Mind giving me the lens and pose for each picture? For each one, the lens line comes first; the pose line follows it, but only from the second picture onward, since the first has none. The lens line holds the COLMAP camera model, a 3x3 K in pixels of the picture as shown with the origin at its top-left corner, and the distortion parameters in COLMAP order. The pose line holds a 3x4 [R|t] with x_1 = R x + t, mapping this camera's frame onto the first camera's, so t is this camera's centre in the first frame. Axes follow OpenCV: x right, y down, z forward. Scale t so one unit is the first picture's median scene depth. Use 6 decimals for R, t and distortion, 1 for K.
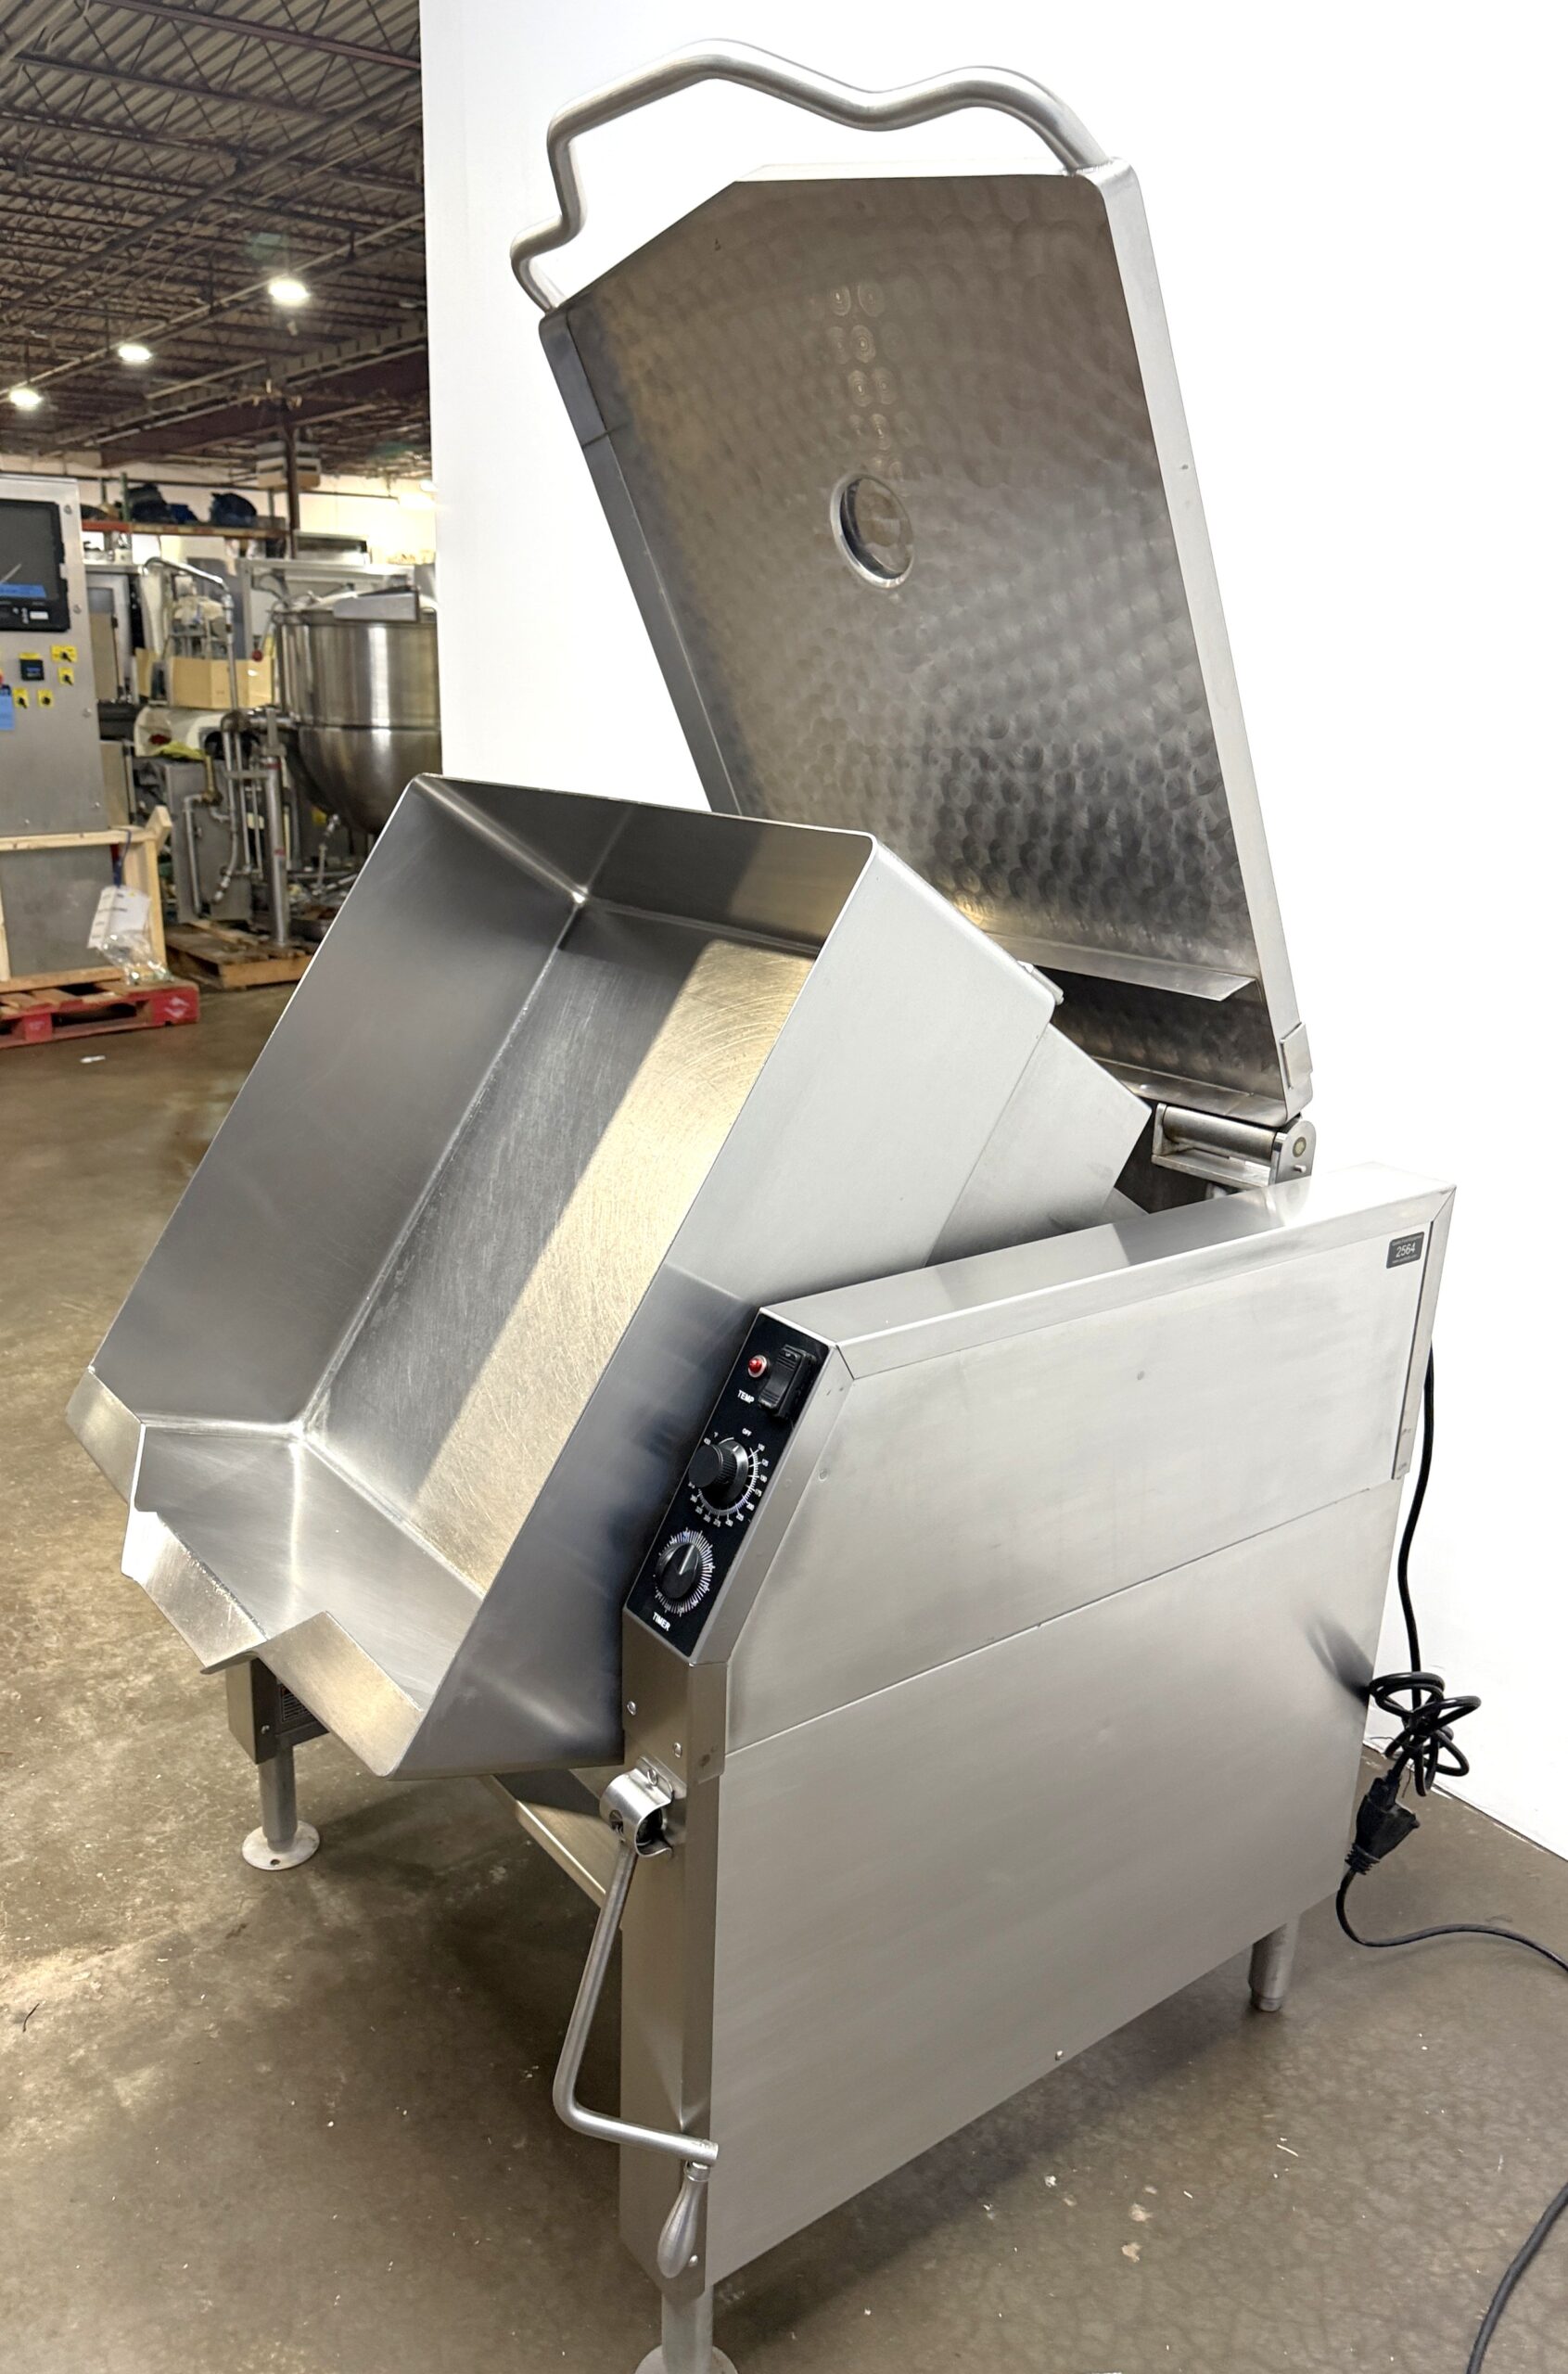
lens RADIAL K [[1793.1, 0, 699.8], [0, 1793.1, 1154.9], [0, 0, 1]] dist [0.011548, -0.018808]
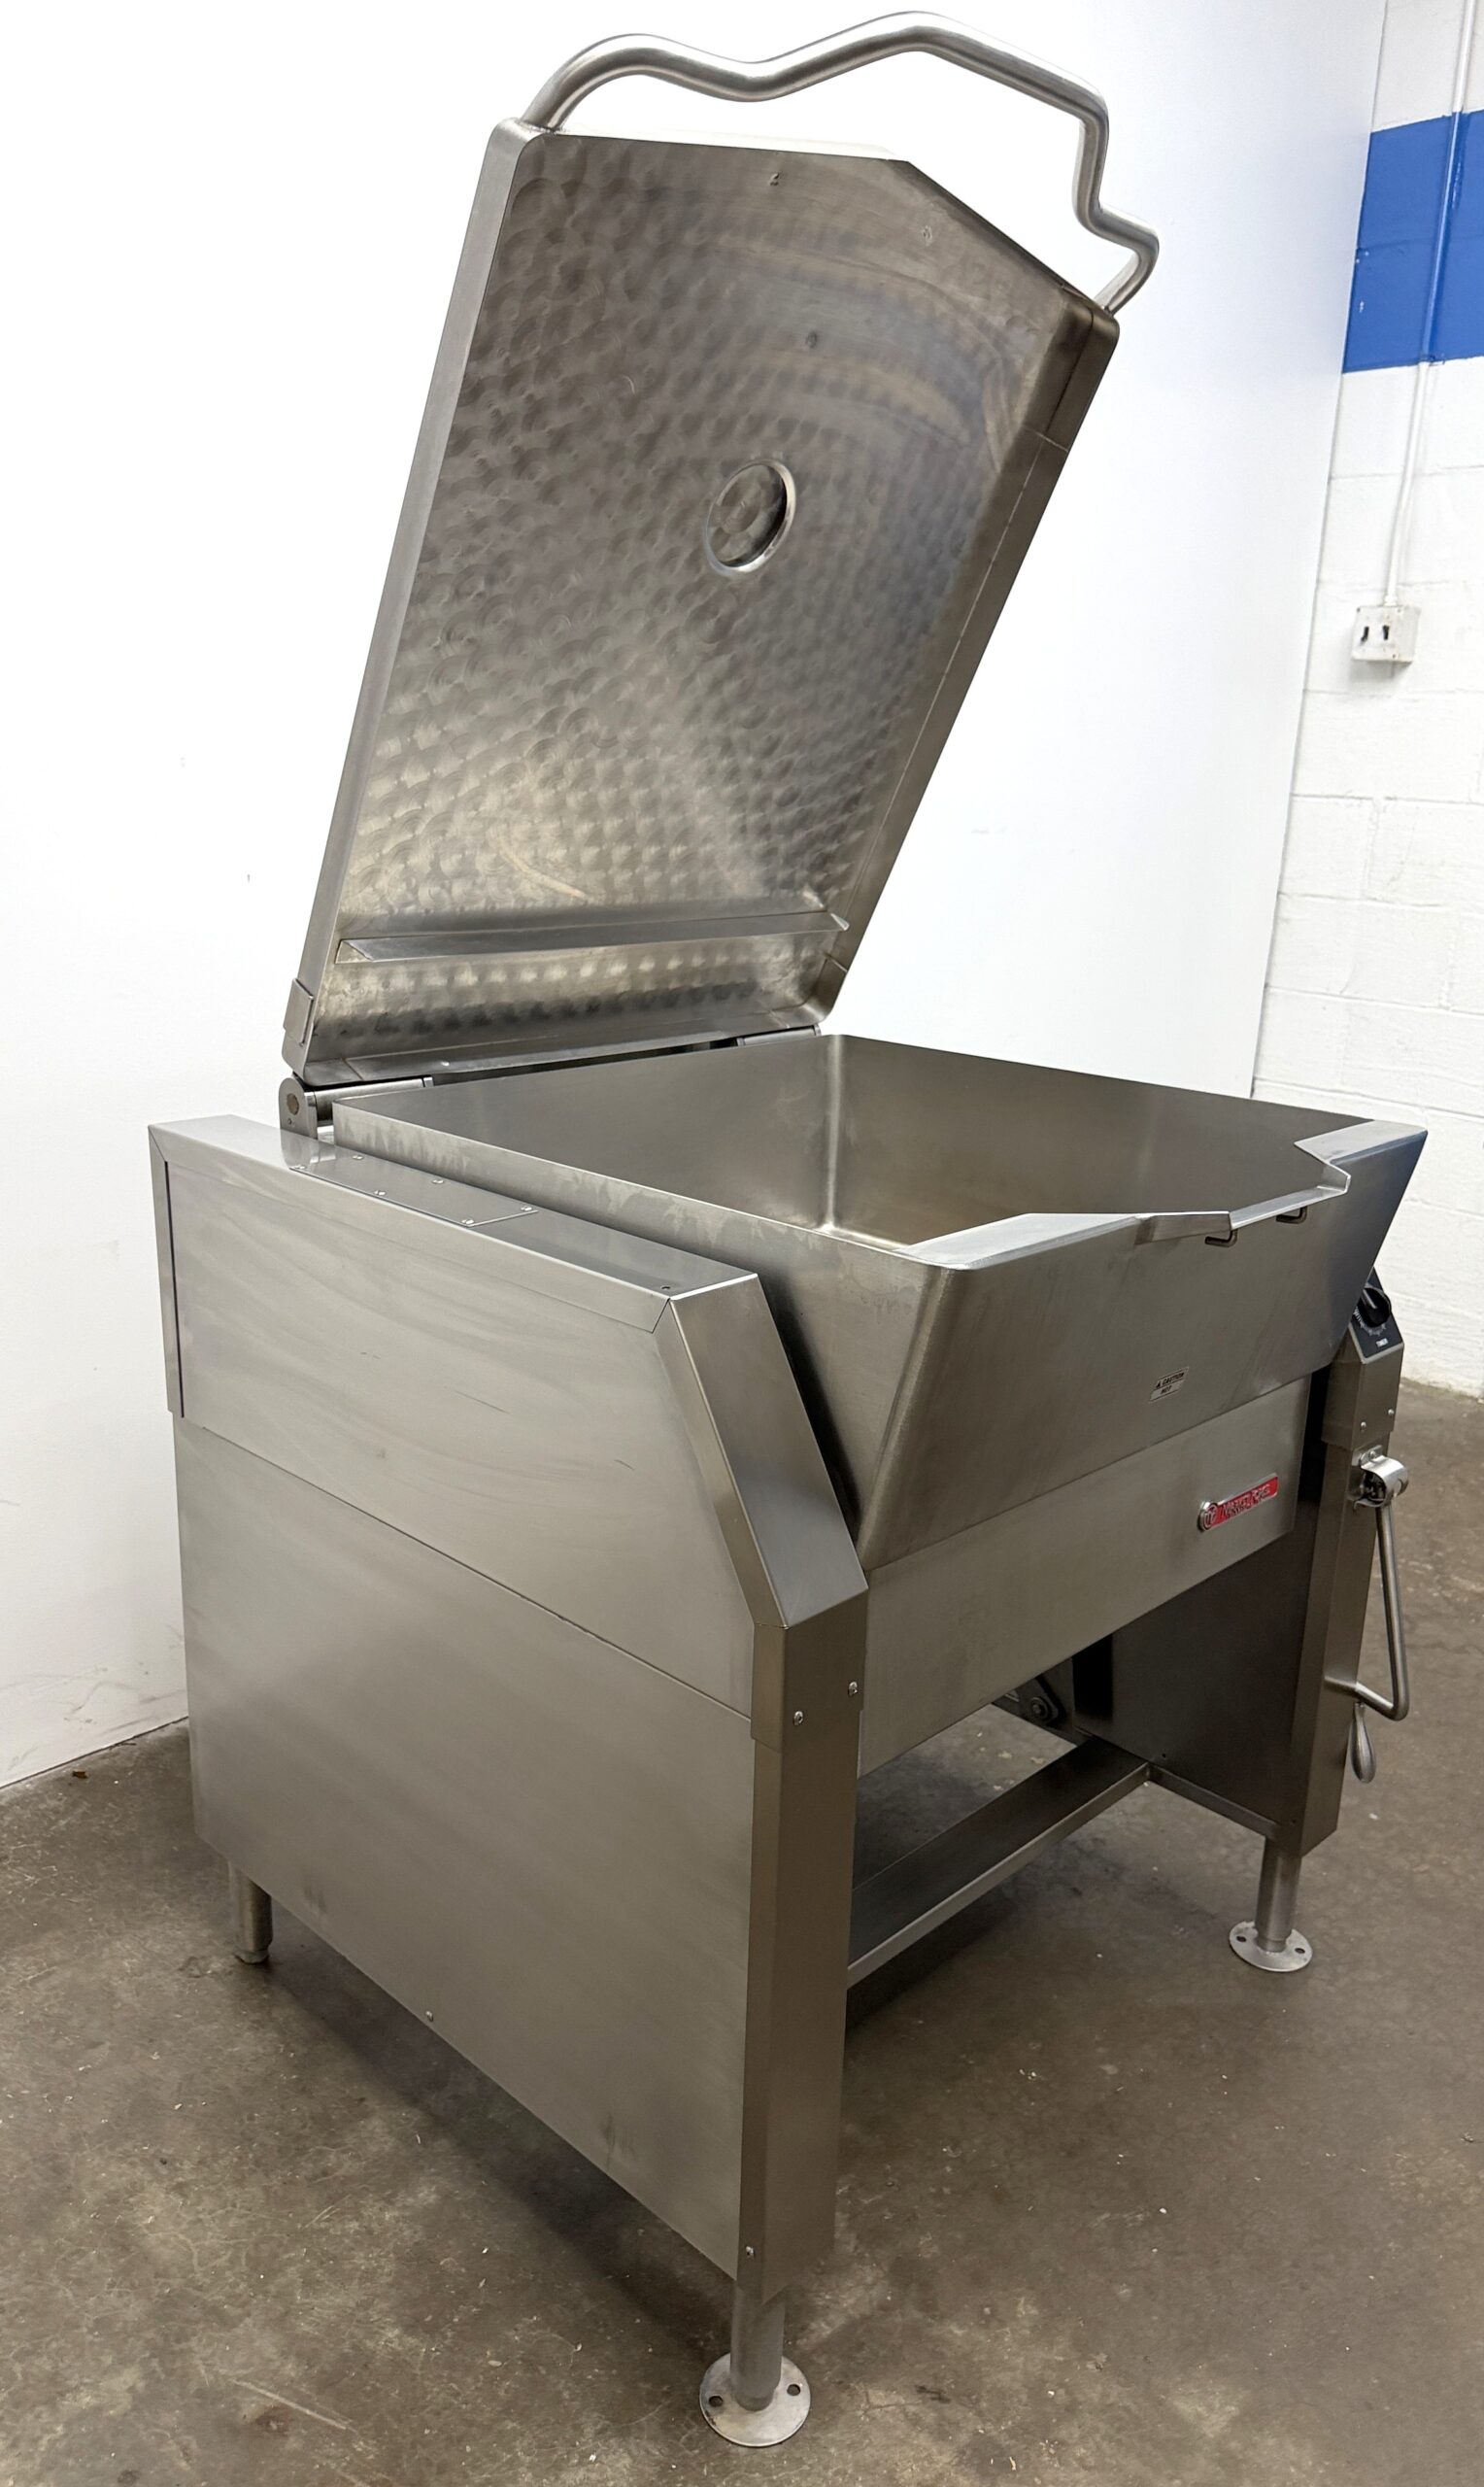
lens RADIAL K [[1803.6, 0, 752.5], [0, 1803.6, 1254.3], [0, 0, 1]] dist [-0.002978, -0.008569]
pose [[-0.177026, -0.289769, 0.940583, -0.897832], [0.241483, 0.913676, 0.326929, -0.282225], [-0.954122, 0.285009, -0.091771, 1.125181]]
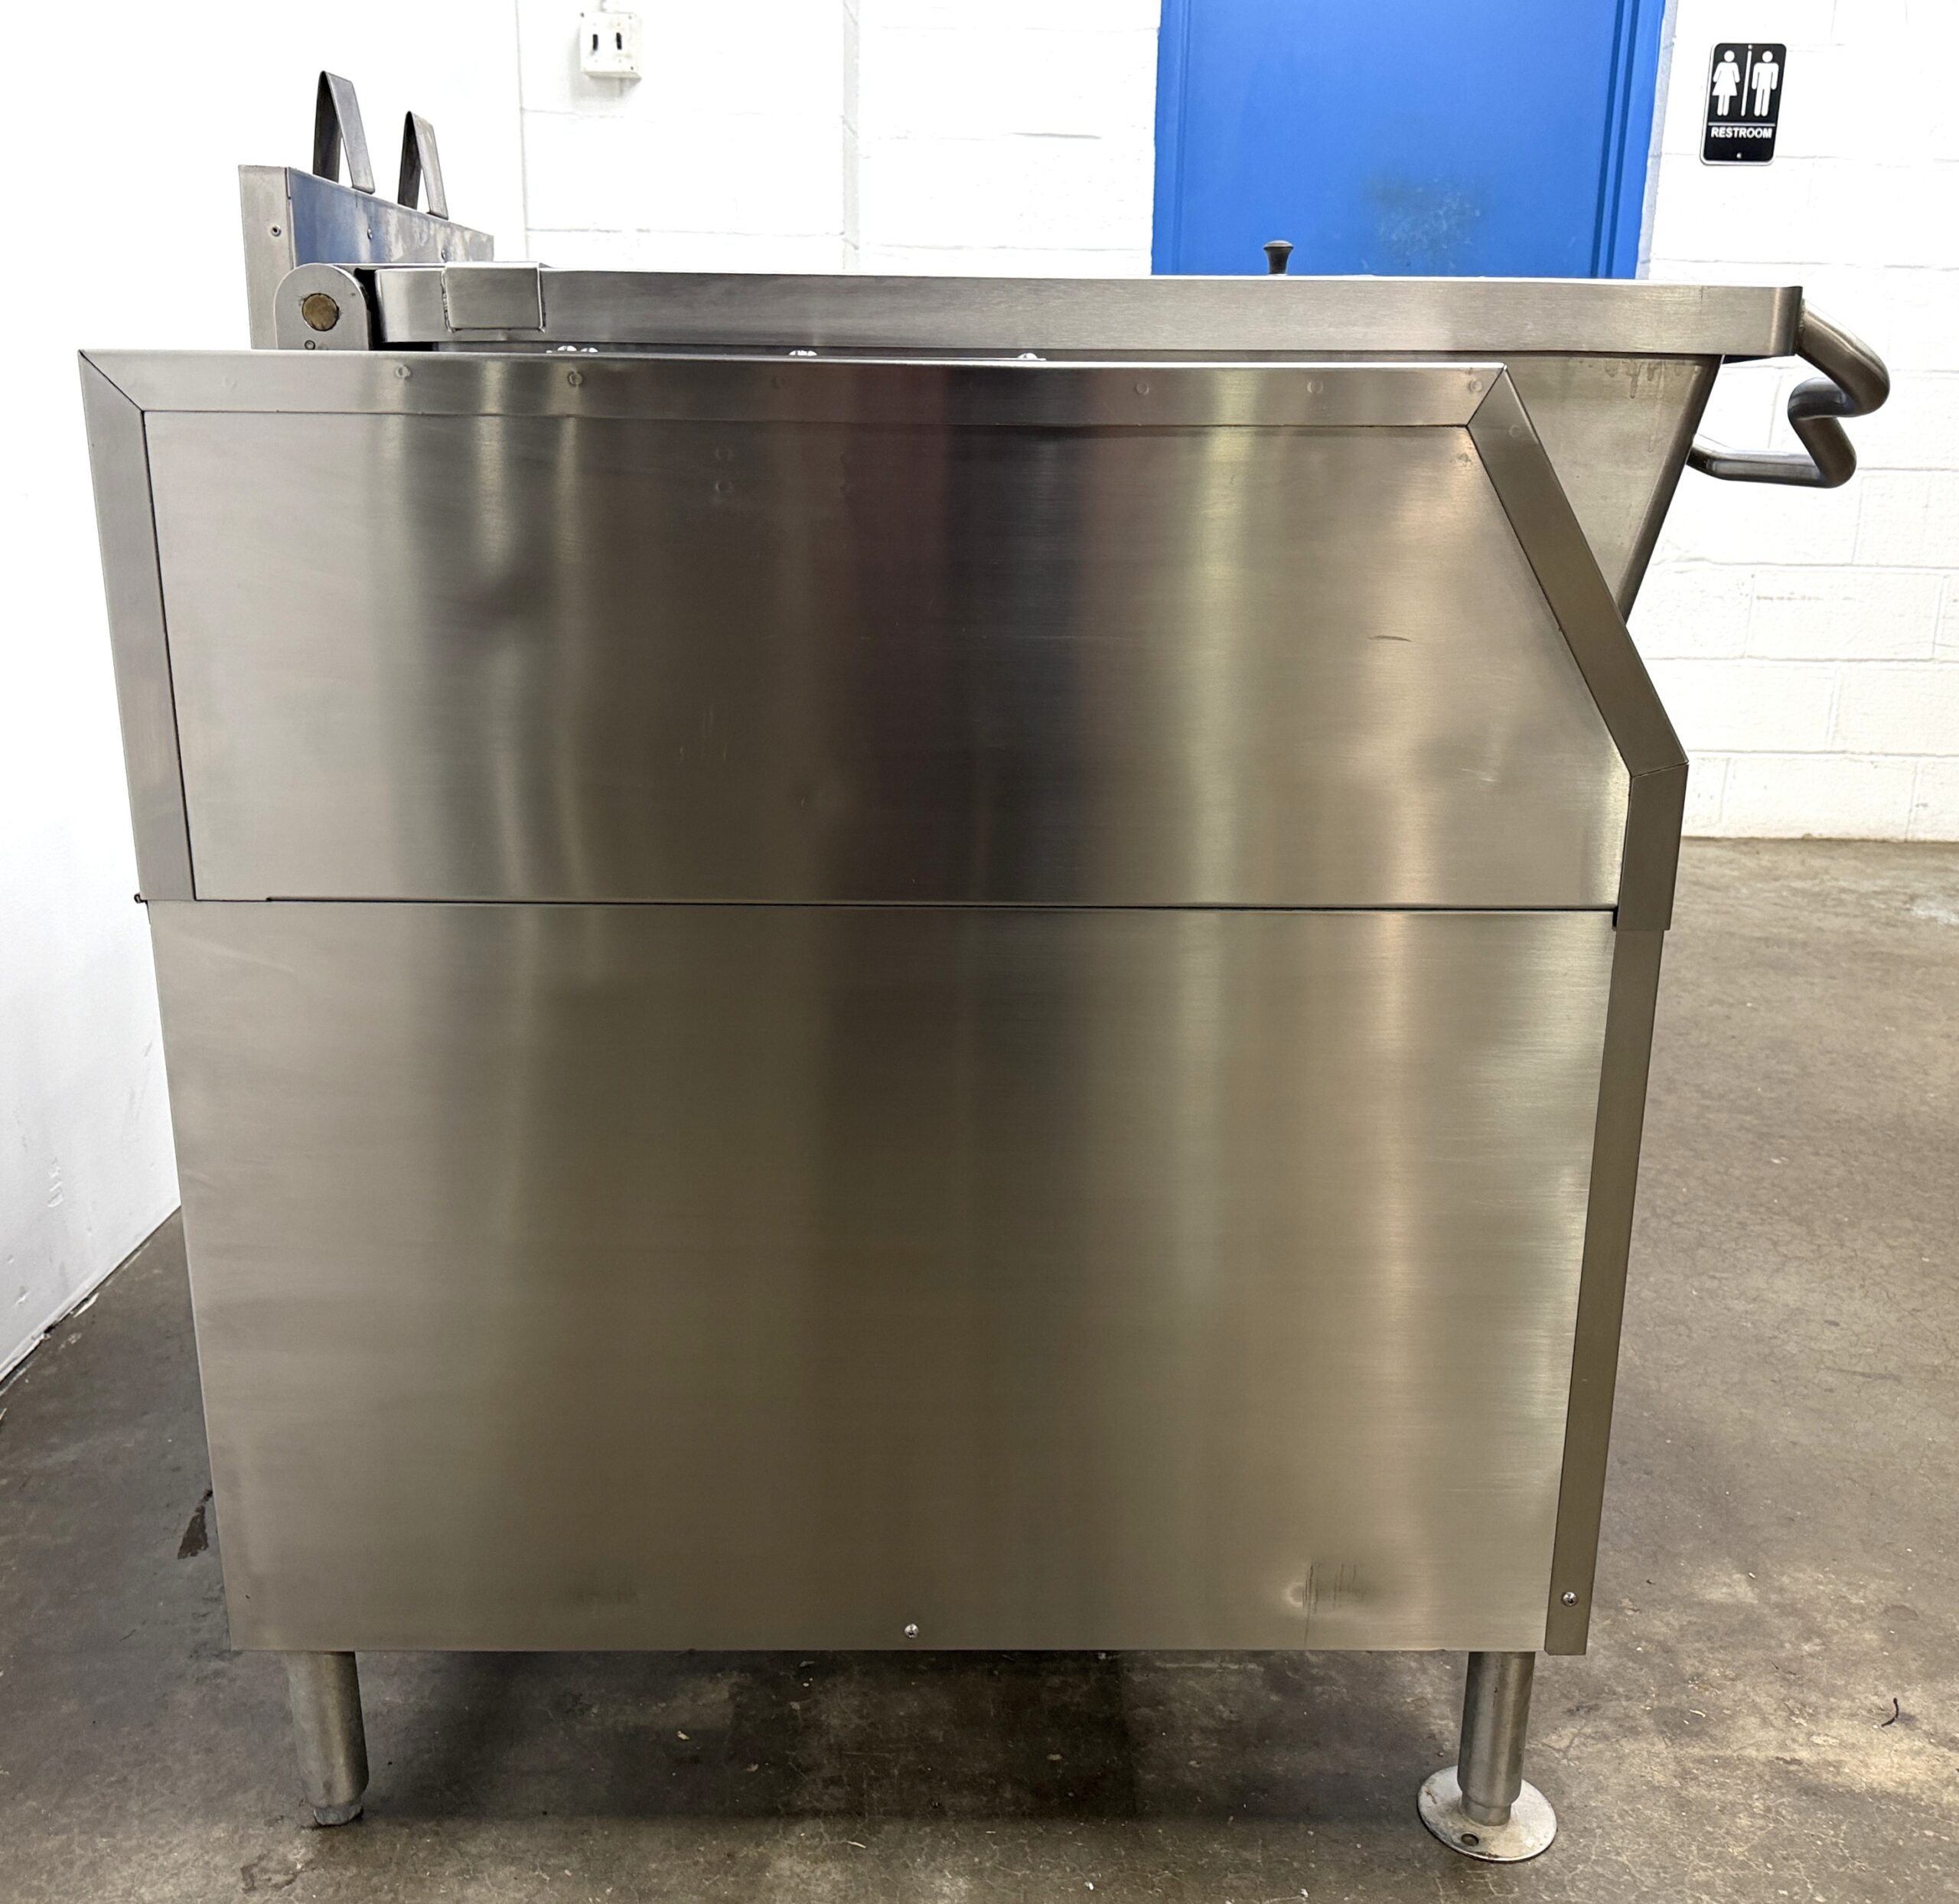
lens RADIAL K [[1917.1, 0, 988.1], [0, 1917.1, 916.3], [0, 0, 1]] dist [-0.003591, 0.000000]
pose [[-0.820899, -0.172583, 0.544372, -0.457751], [0.135394, 0.867247, 0.479115, -0.197622], [-0.554792, 0.467009, -0.688555, 1.636508]]
